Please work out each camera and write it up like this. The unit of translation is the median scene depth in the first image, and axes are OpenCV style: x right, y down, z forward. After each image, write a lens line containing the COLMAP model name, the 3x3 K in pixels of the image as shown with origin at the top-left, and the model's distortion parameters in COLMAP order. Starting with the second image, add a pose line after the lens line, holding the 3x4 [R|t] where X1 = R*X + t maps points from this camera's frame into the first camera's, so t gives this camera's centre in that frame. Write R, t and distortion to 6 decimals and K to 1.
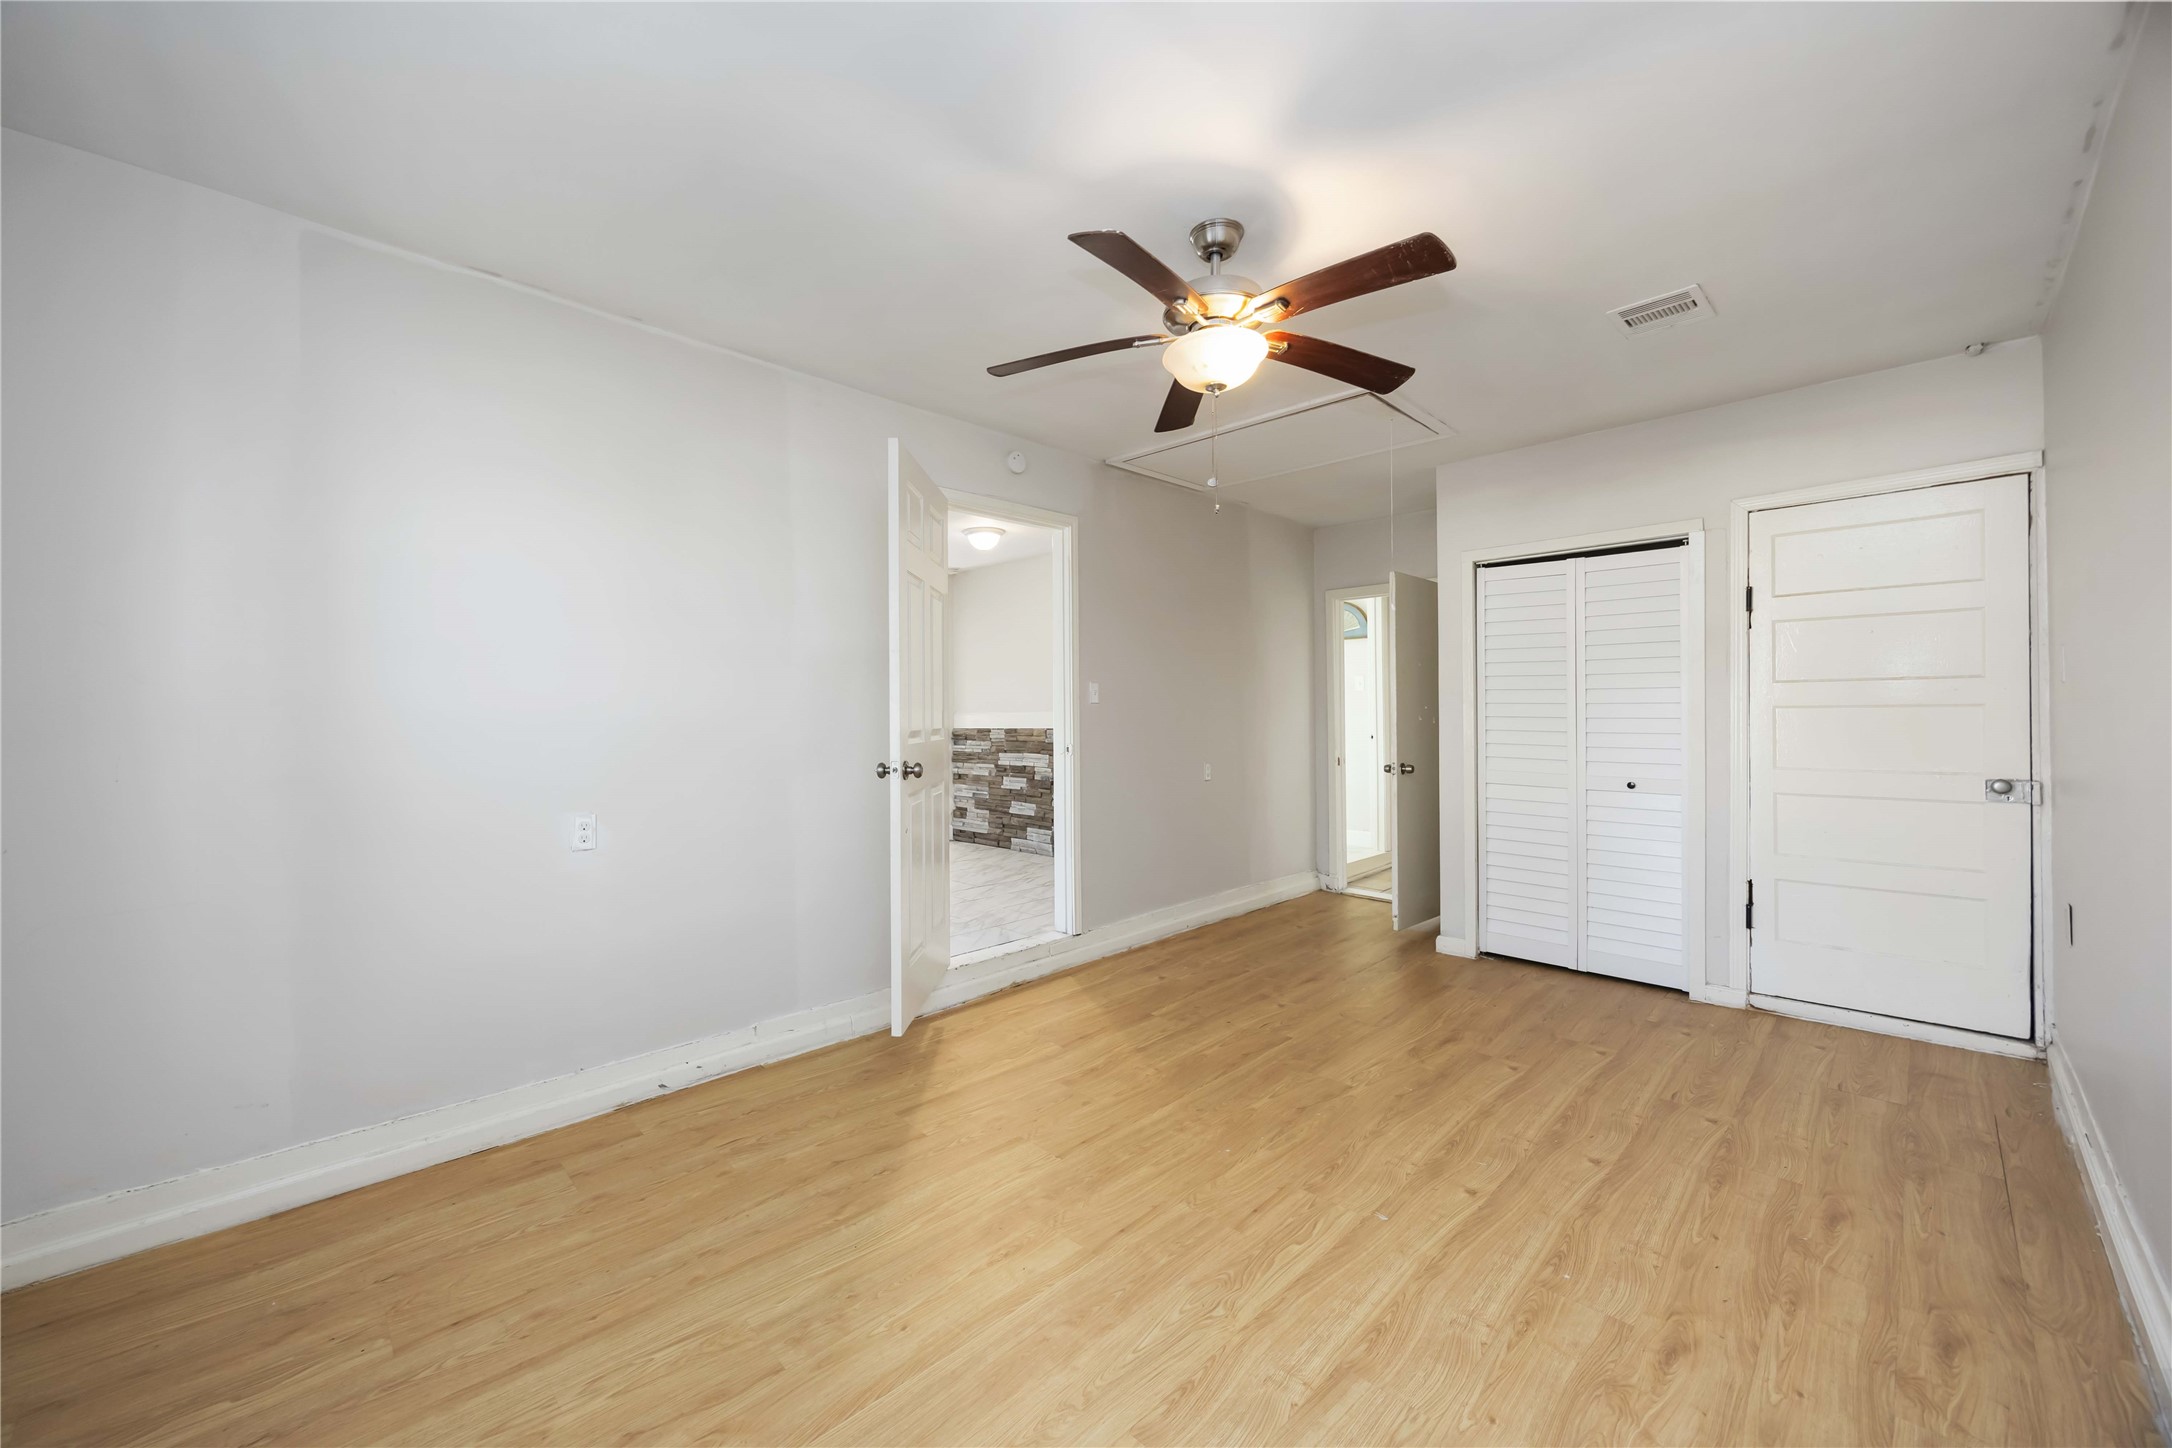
lens RADIAL K [[839.7, 0, 1073.0], [0, 839.7, 717.7], [0, 0, 1]] dist [-0.000421, -0.000059]
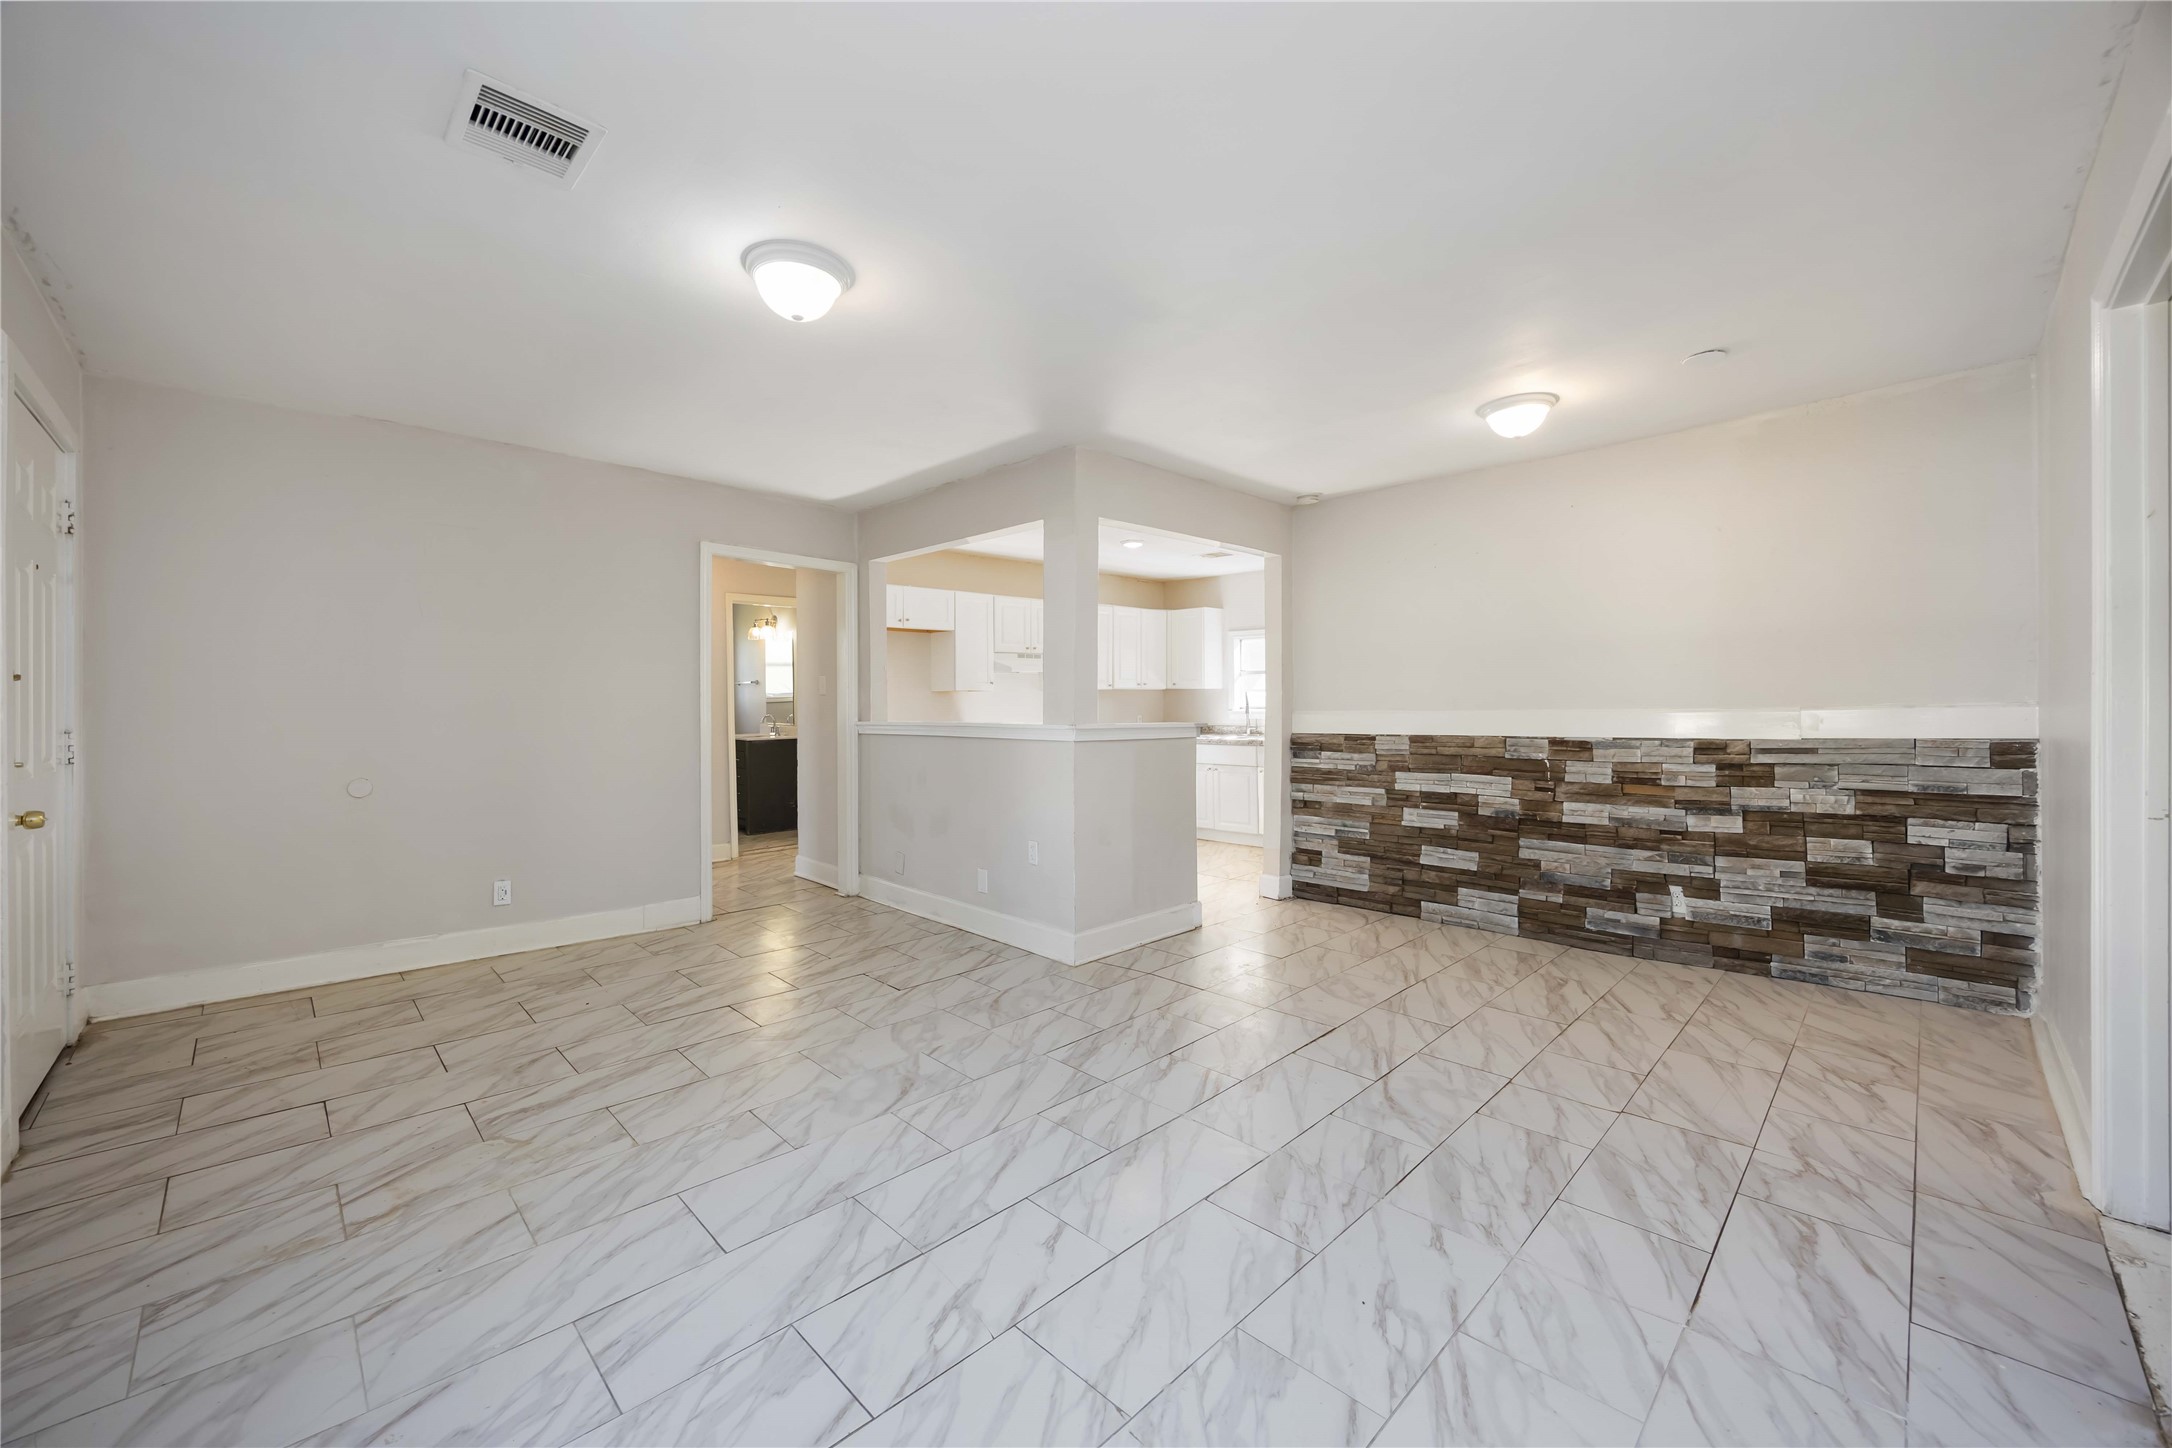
lens RADIAL K [[839.7, 0, 1091.6], [0, 839.7, 720.6], [0, 0, 1]] dist [-0.000421, -0.000059]
pose [[0.999991, -0.001635, -0.003863, -0.325510], [0.001672, 0.999952, 0.009651, -0.005176], [0.003847, -0.009658, 0.999946, 0.339480]]
